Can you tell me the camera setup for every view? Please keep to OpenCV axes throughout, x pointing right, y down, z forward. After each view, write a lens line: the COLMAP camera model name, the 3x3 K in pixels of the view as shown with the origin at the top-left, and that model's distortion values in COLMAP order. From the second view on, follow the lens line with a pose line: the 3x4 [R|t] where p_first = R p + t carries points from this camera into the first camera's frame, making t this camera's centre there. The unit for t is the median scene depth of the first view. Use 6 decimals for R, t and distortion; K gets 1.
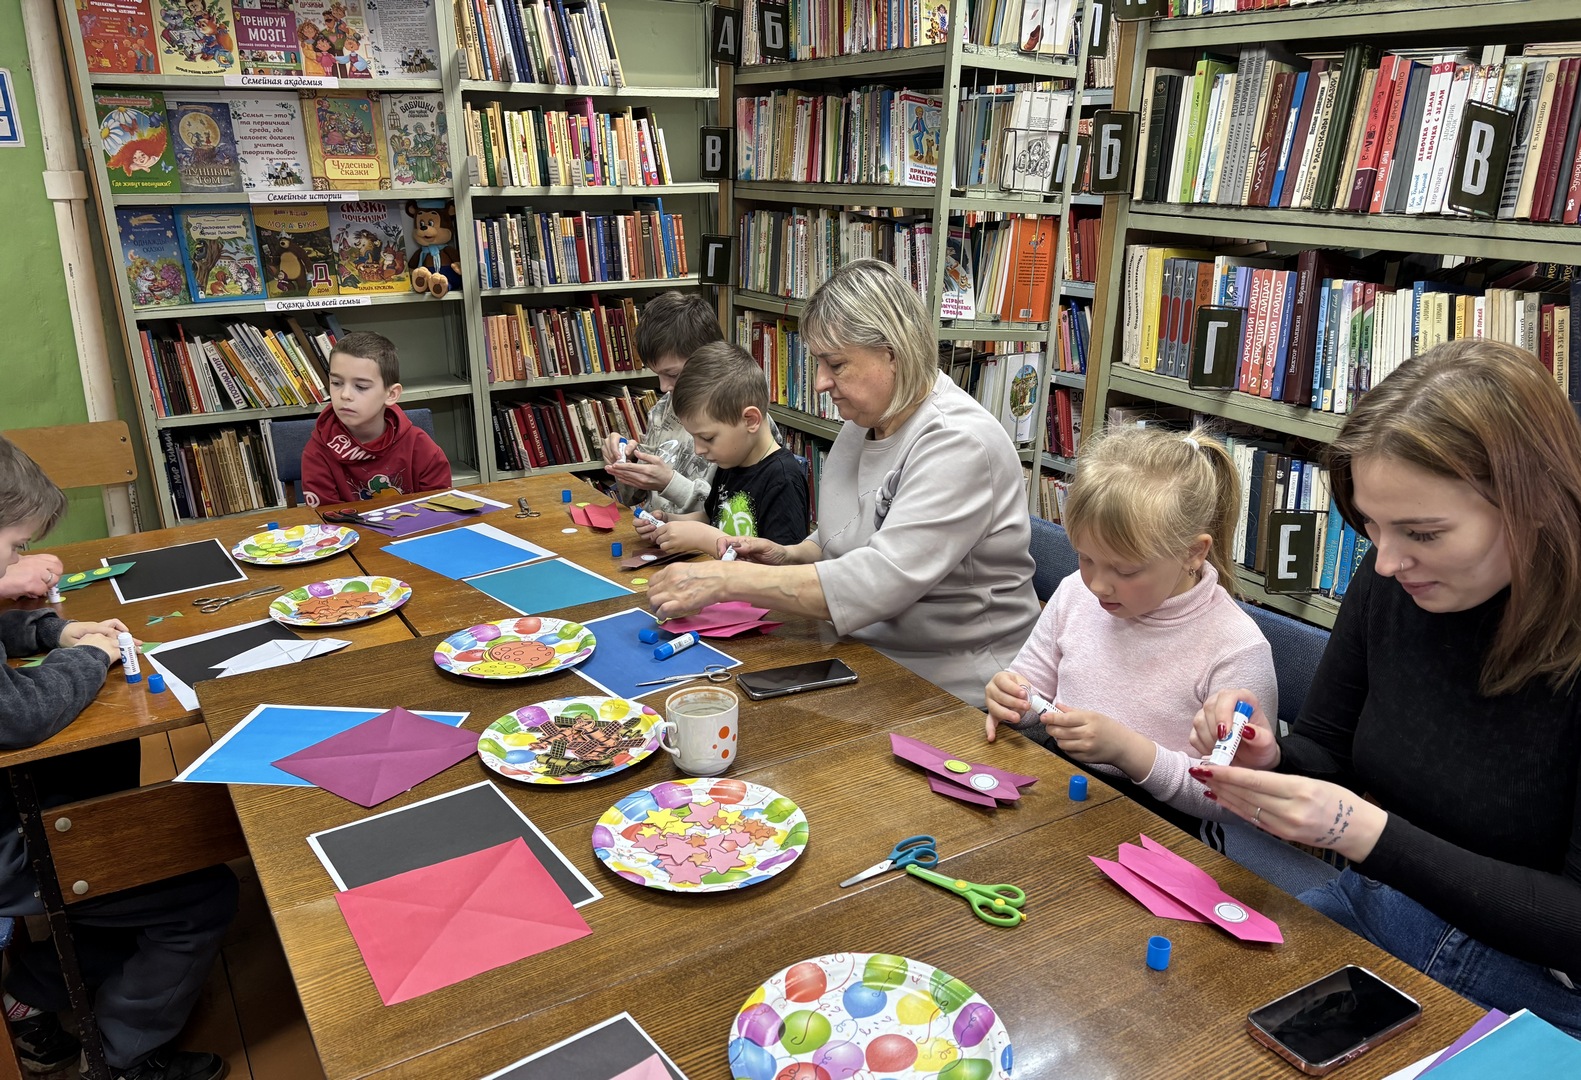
lens RADIAL K [[1203.3, 0, 789.9], [0, 1203.3, 561.7], [0, 0, 1]] dist [0.010448, 0.006060]
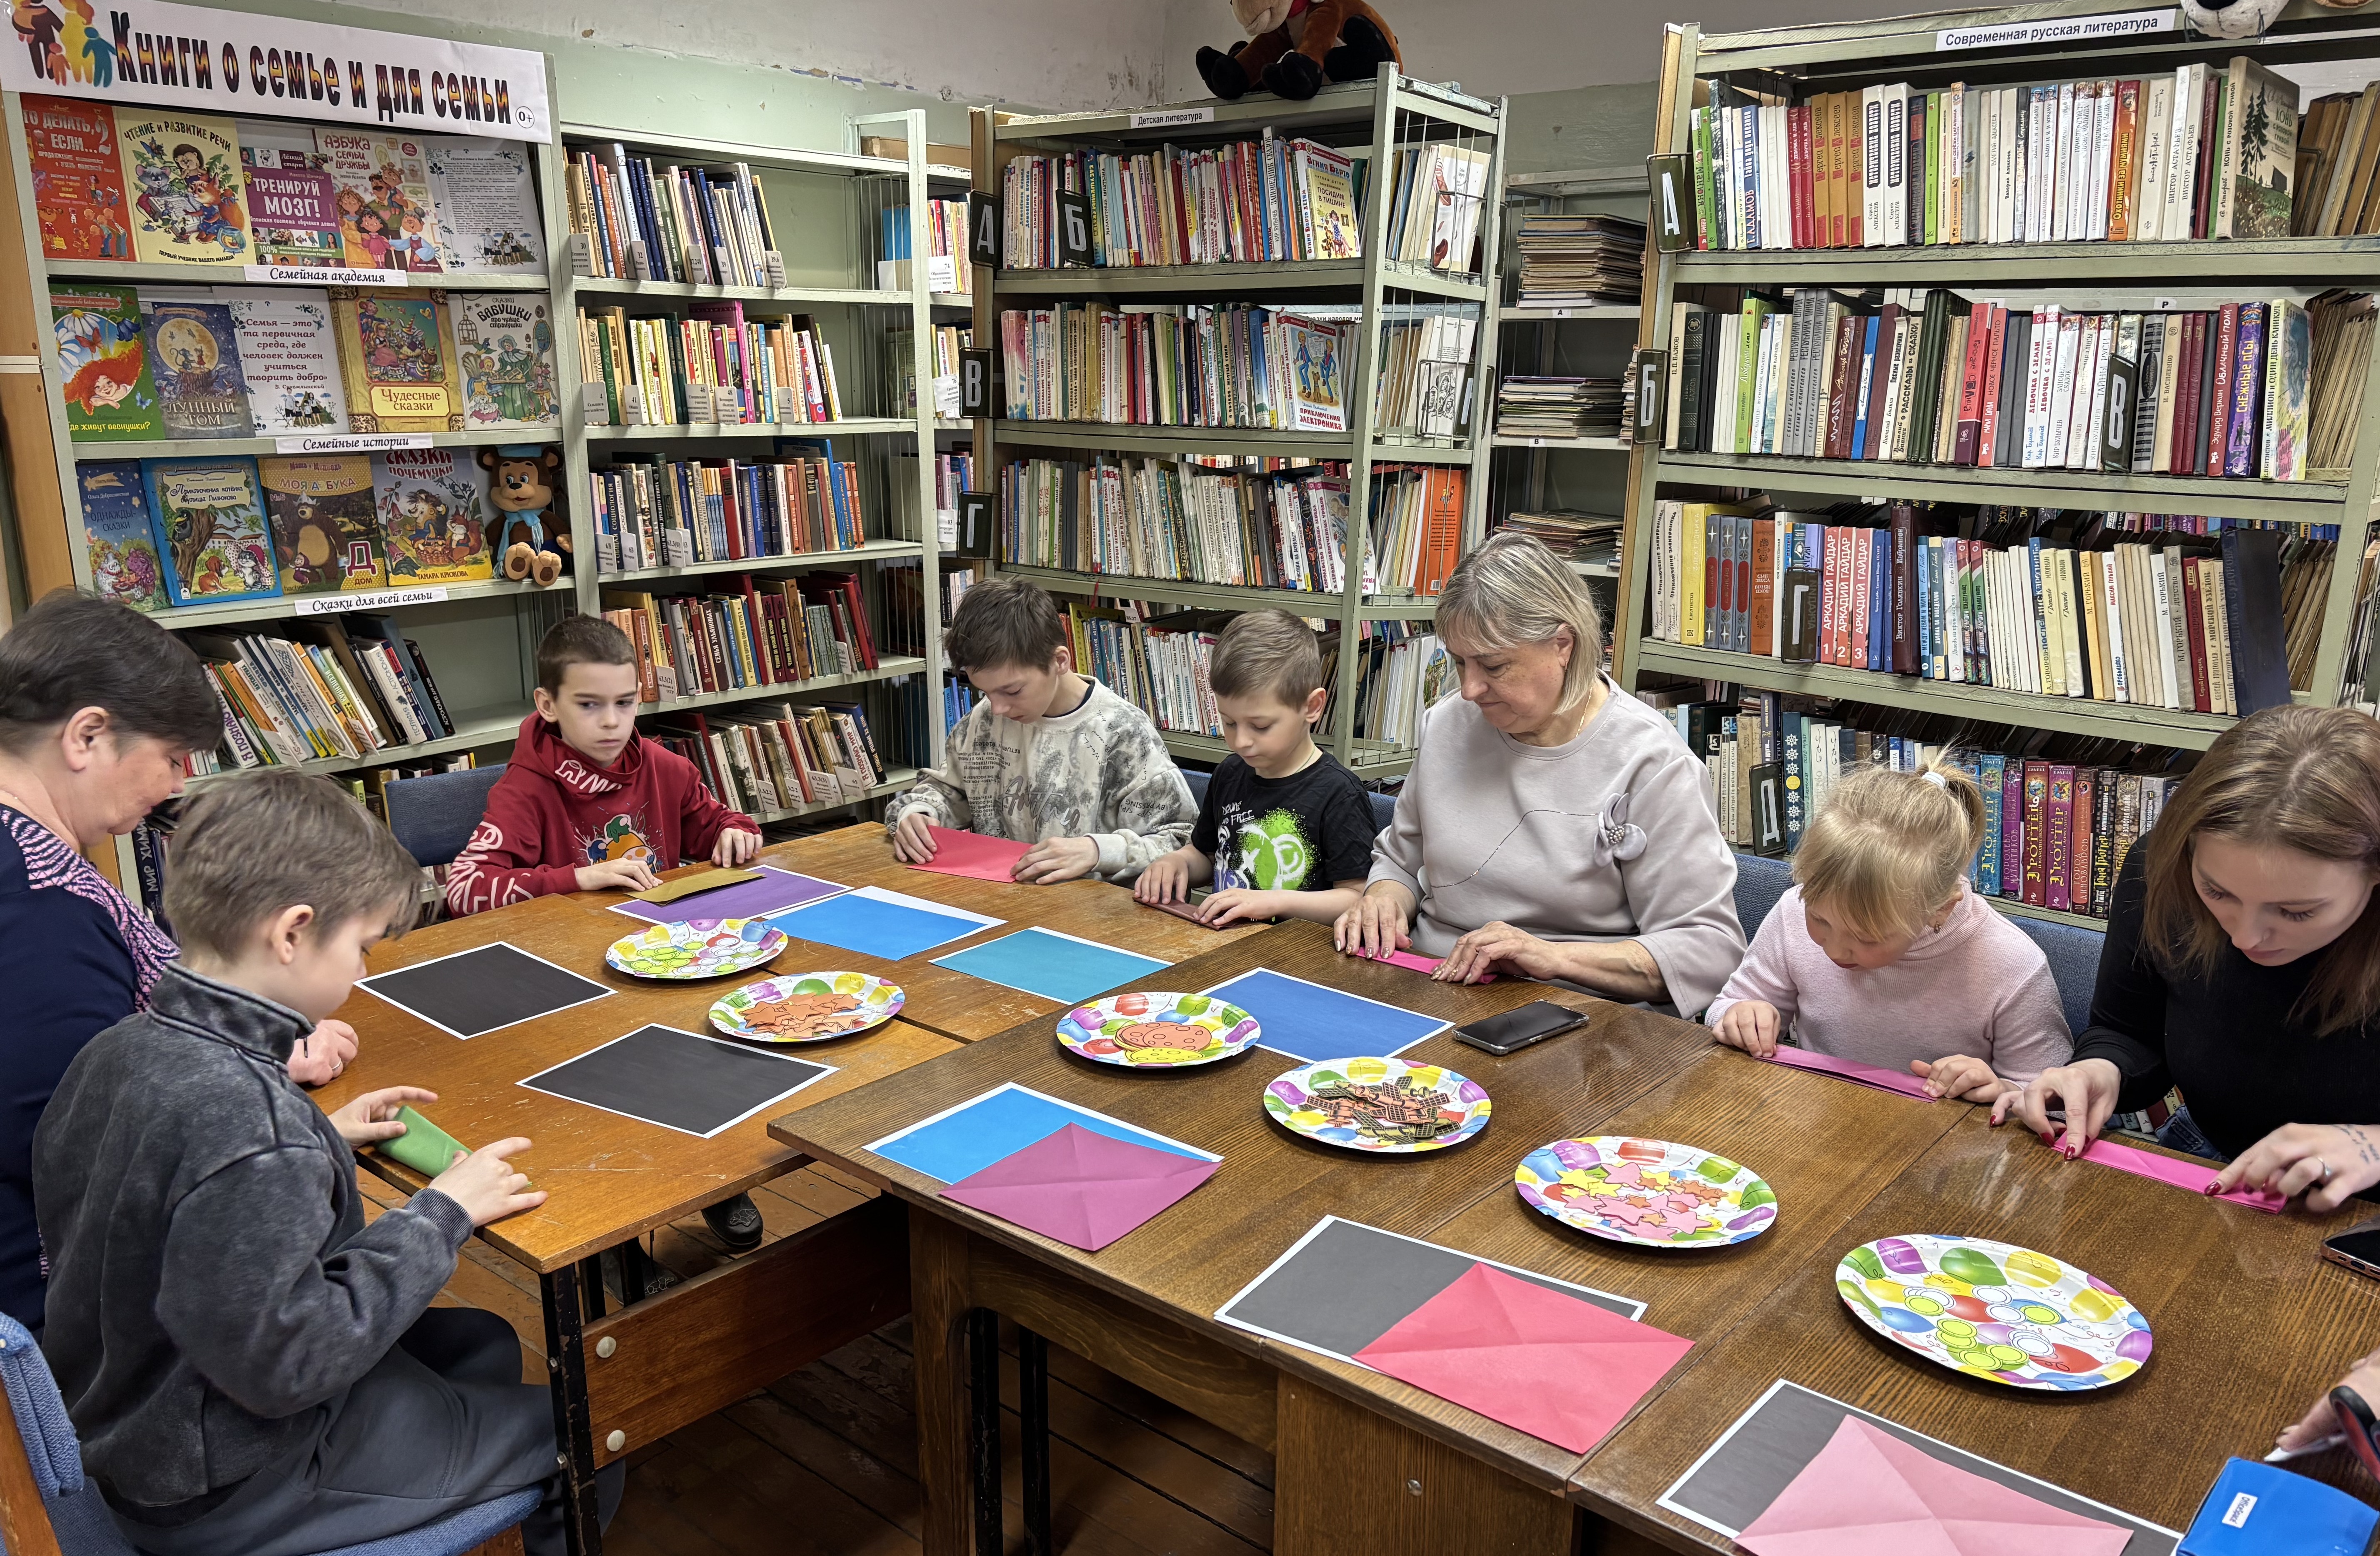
lens RADIAL K [[1803.8, 0, 1191.7], [0, 1803.8, 781.3], [0, 0, 1]] dist [-0.003772, 0.038405]
pose [[0.948913, -0.063869, 0.309006, -0.280262], [0.092977, 0.992417, -0.080394, 0.004350], [-0.301528, 0.105017, 0.947656, -0.058183]]
